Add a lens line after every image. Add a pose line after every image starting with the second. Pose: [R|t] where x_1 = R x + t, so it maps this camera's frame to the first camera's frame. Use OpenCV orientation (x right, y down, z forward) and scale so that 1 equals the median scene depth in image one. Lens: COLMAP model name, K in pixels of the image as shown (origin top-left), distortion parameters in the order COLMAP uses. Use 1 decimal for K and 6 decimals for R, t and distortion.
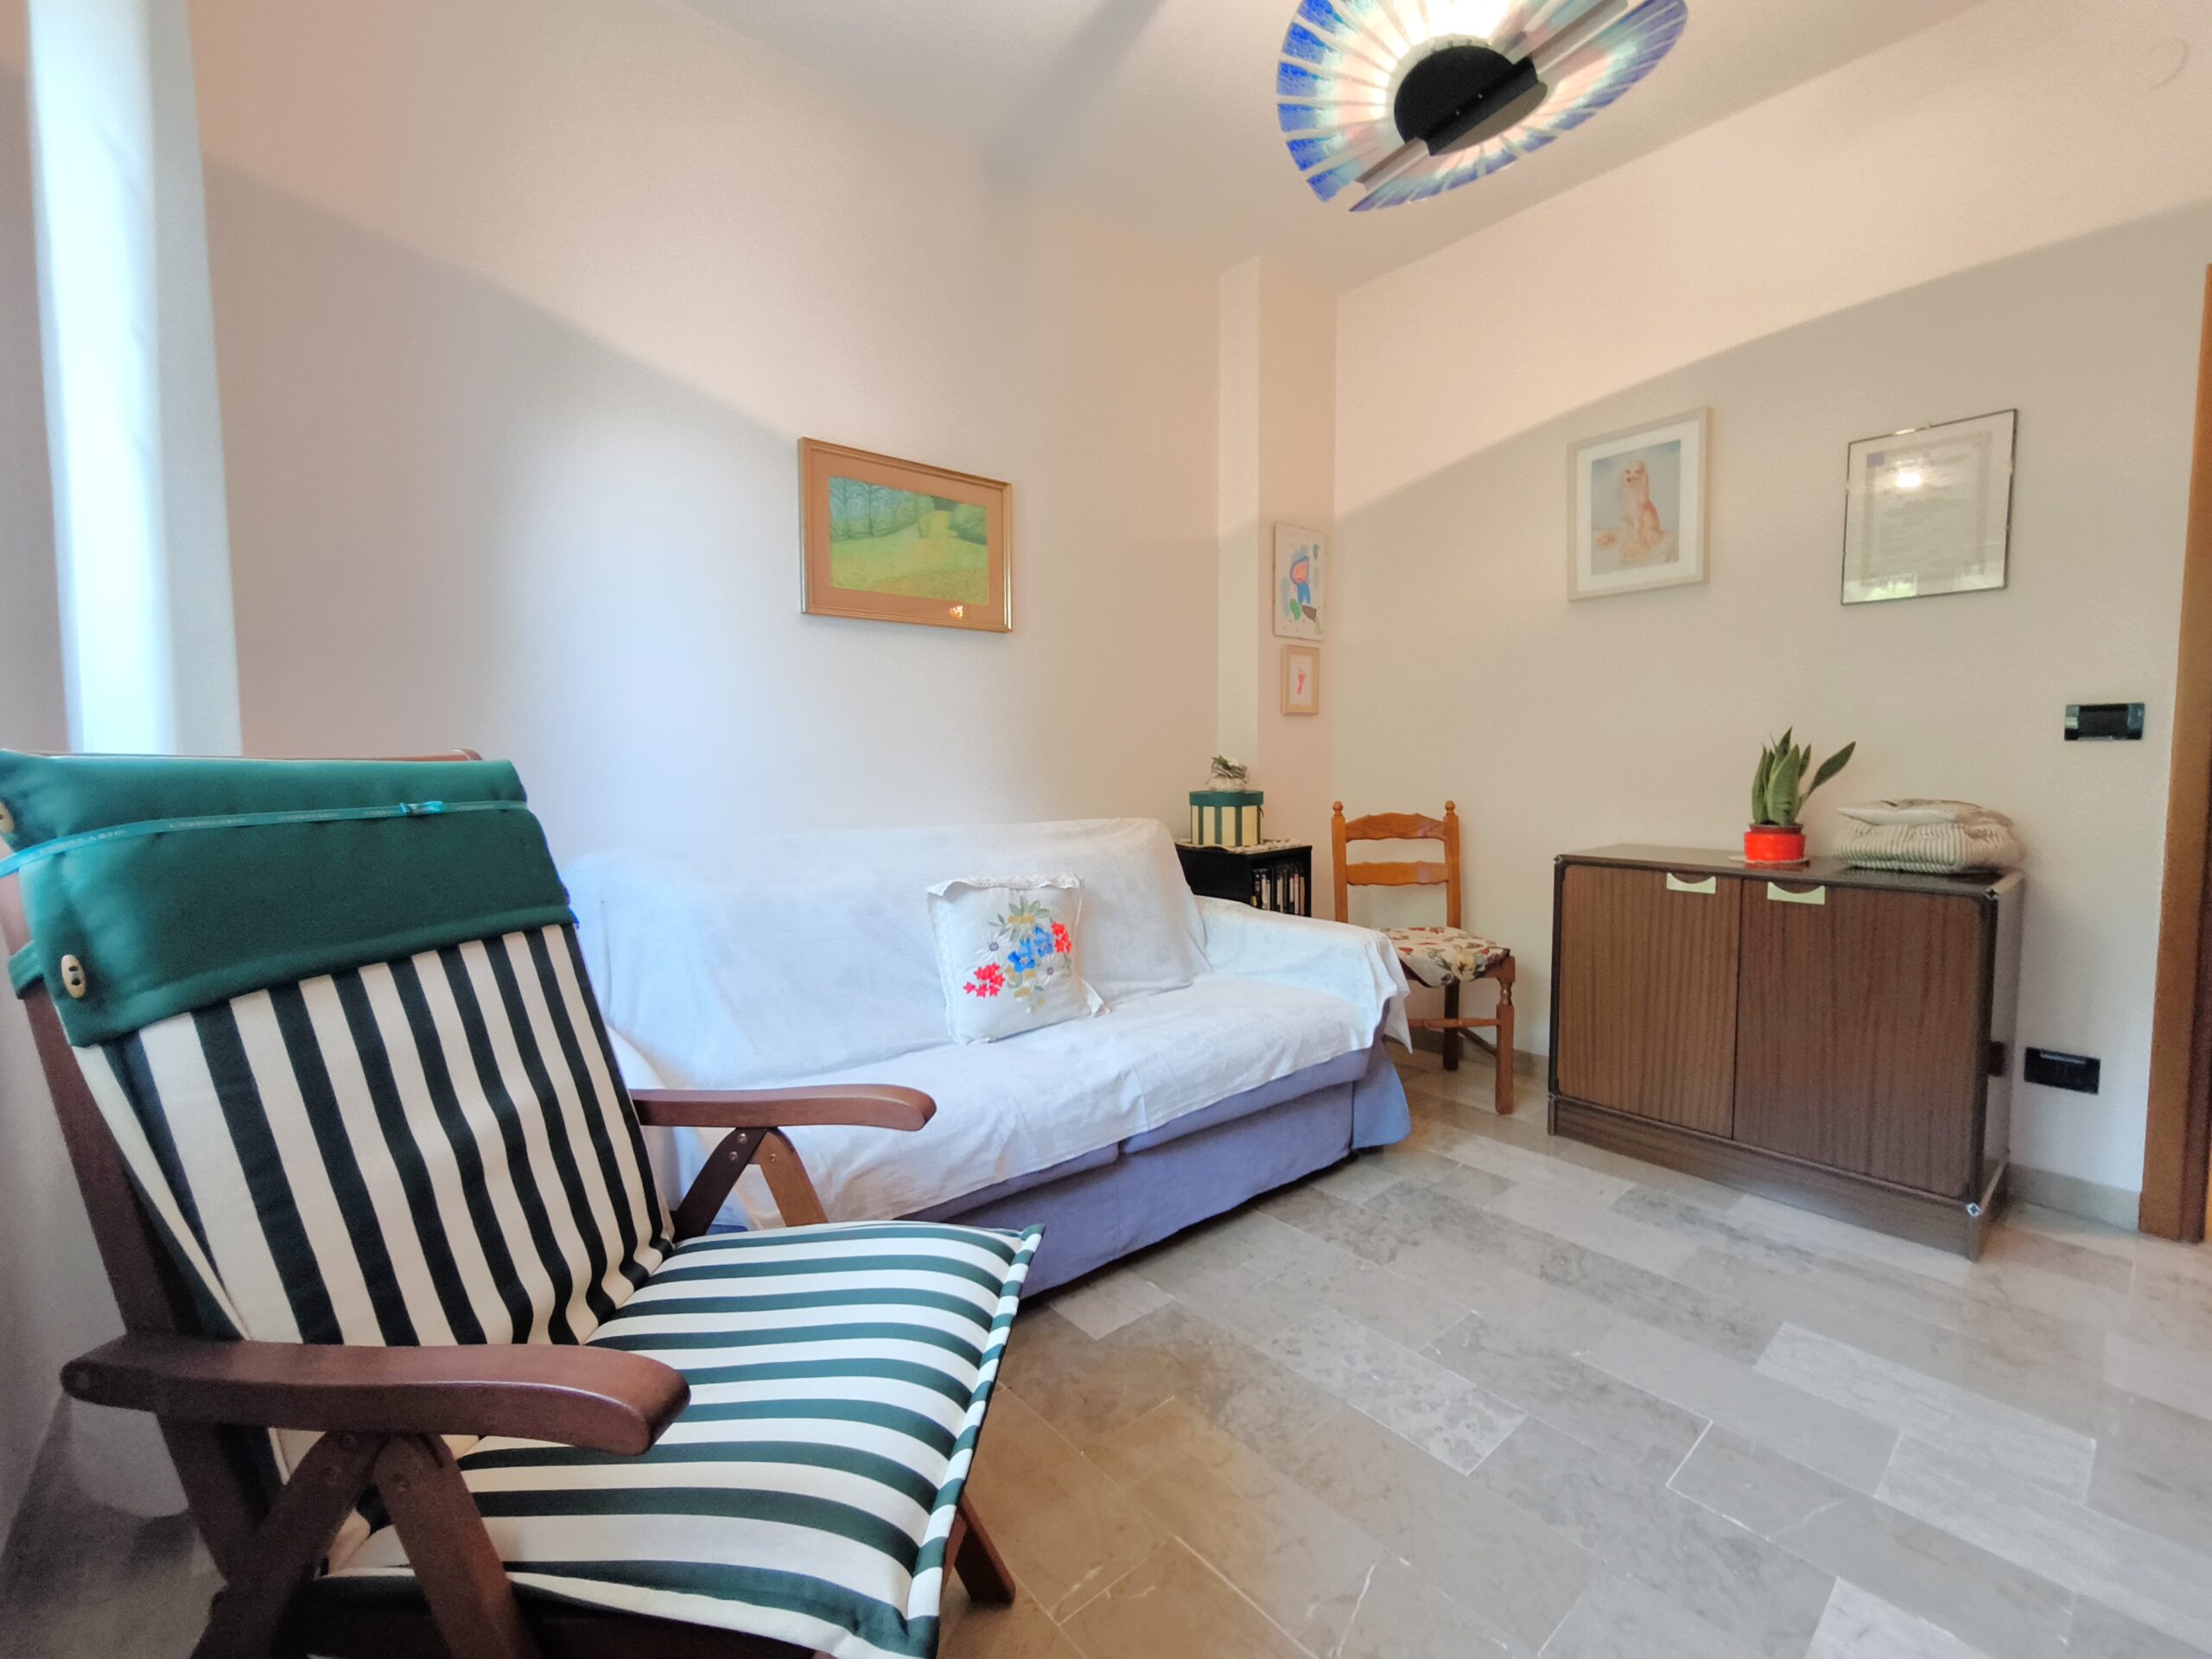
lens RADIAL K [[962.1, 0, 1111.3], [0, 962.1, 837.2], [0, 0, 1]] dist [-0.007873, 0.008282]
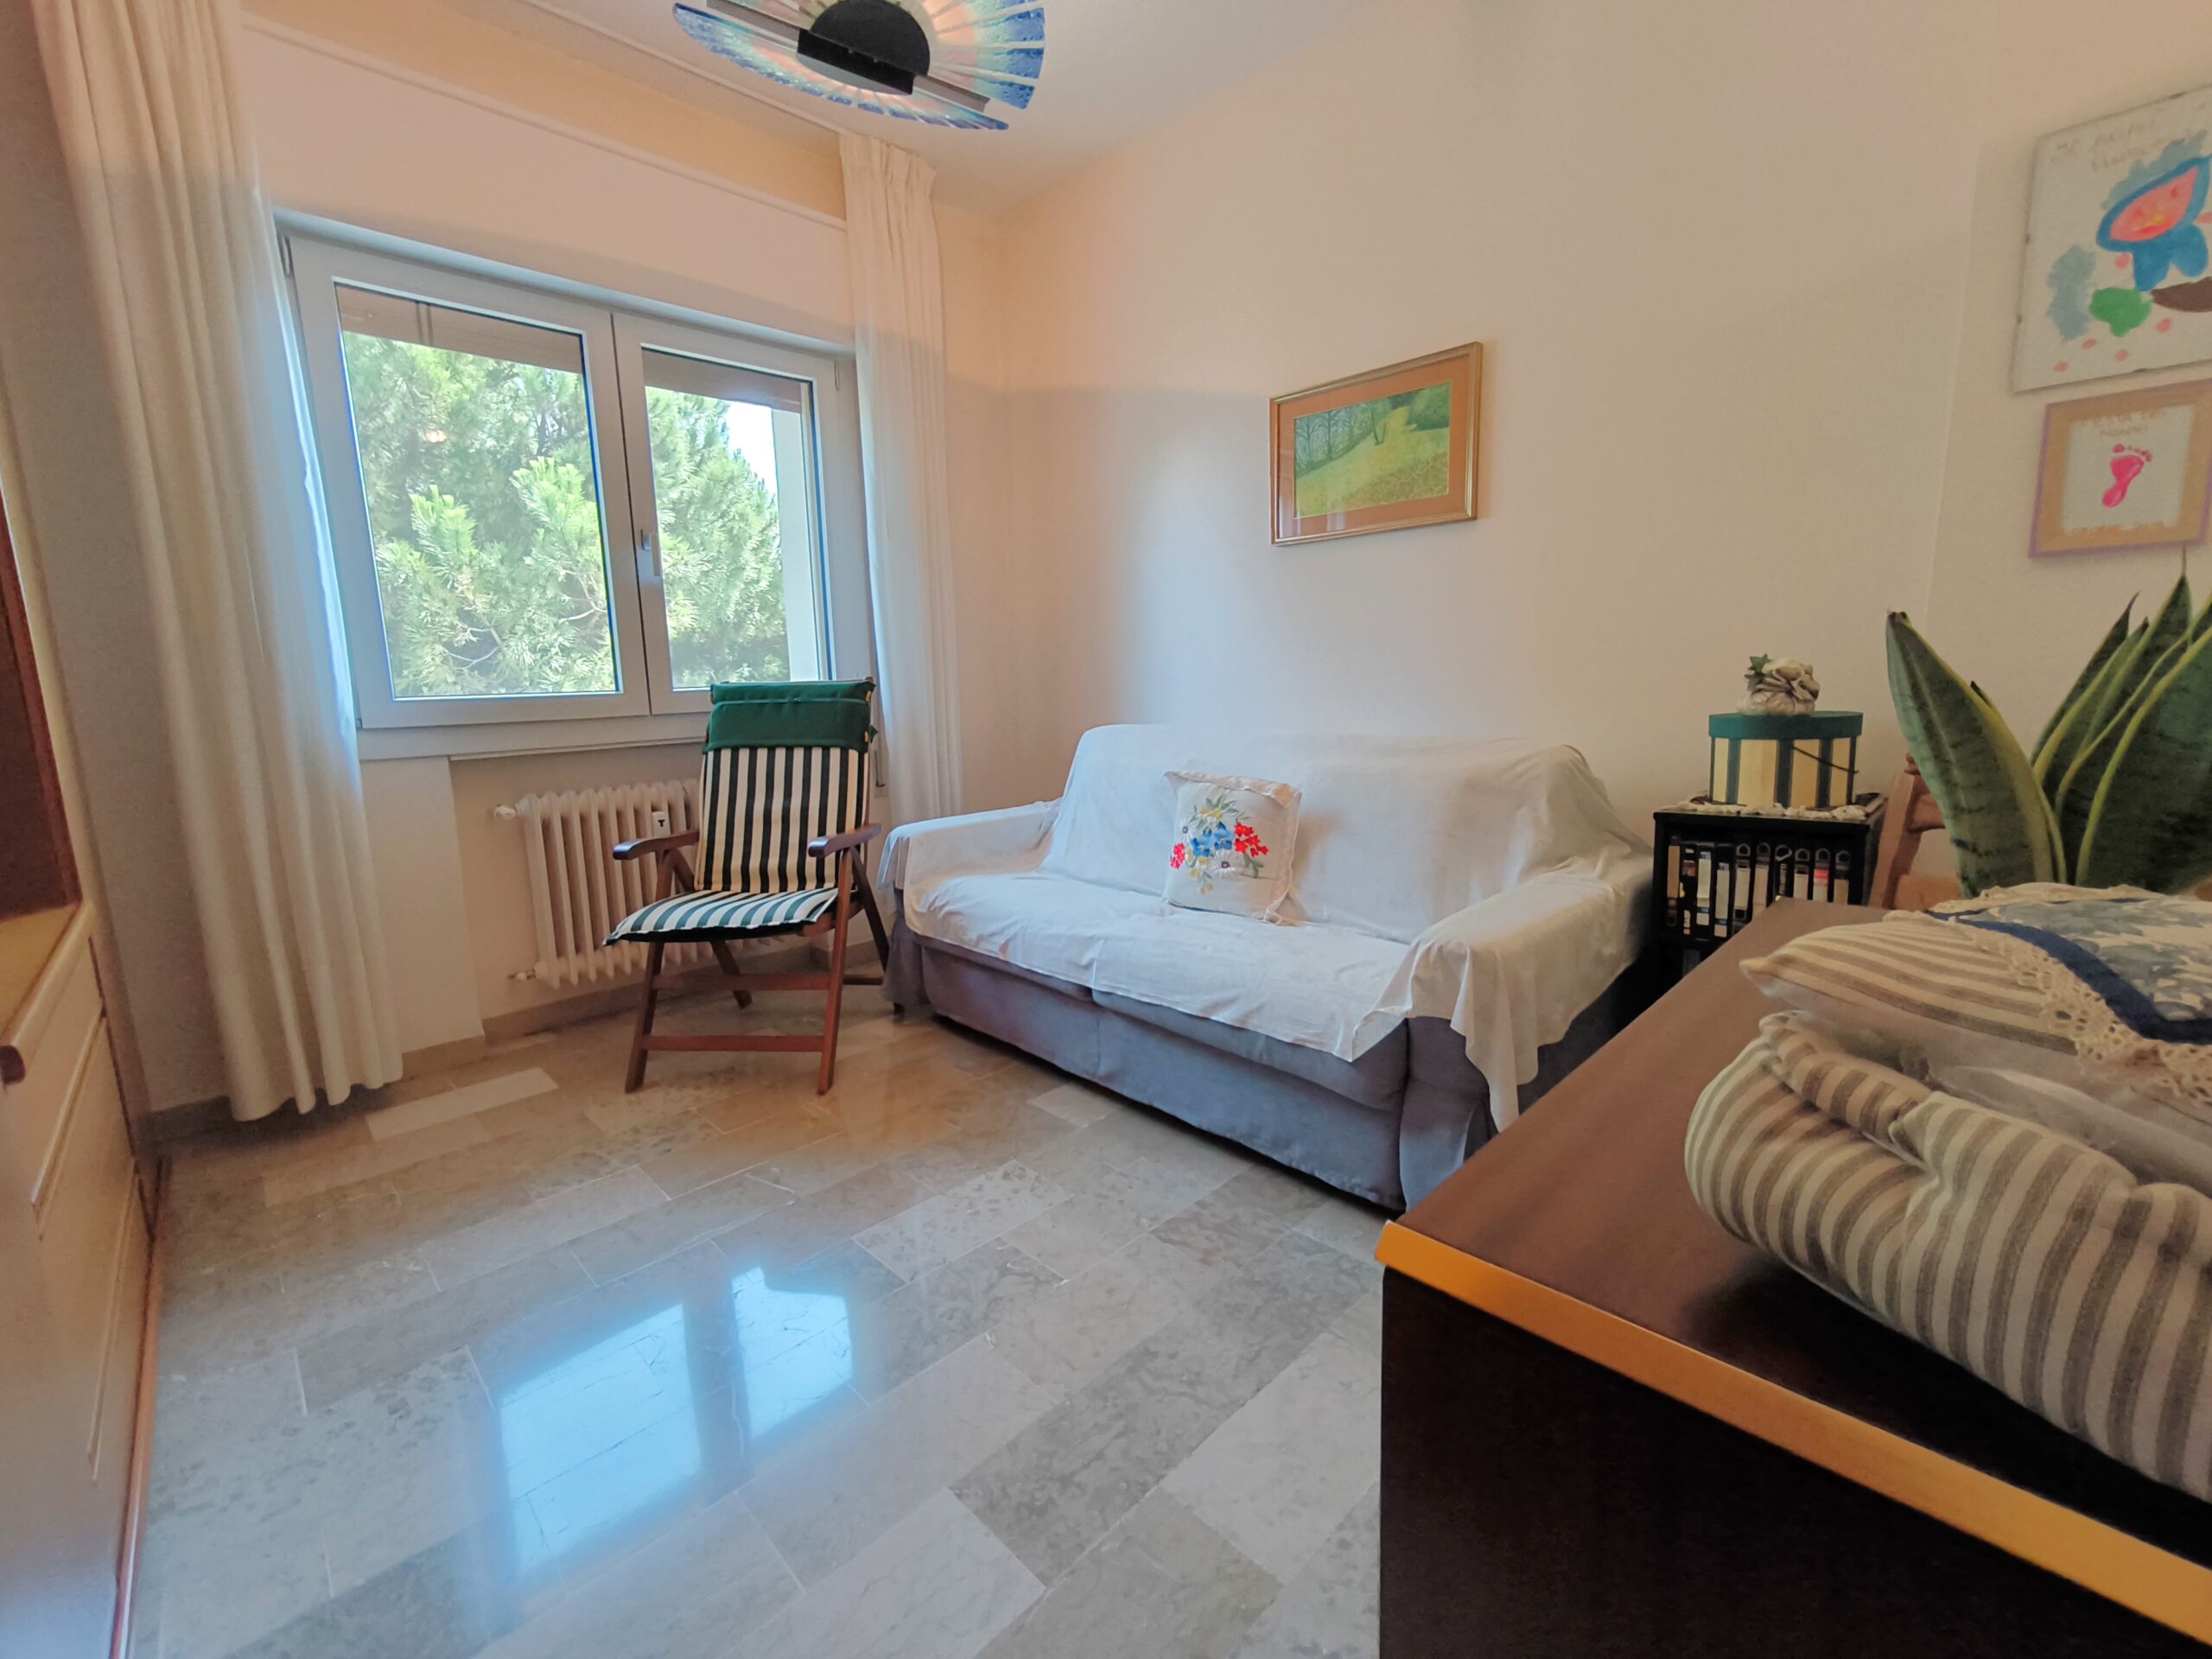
lens RADIAL K [[962.1, 0, 1101.2], [0, 962.1, 838.5], [0, 0, 1]] dist [-0.007873, 0.008282]
pose [[0.045656, 0.173313, -0.983808, 1.001466], [-0.055770, 0.983741, 0.170713, -0.070491], [0.997399, 0.047073, 0.054579, 0.791033]]
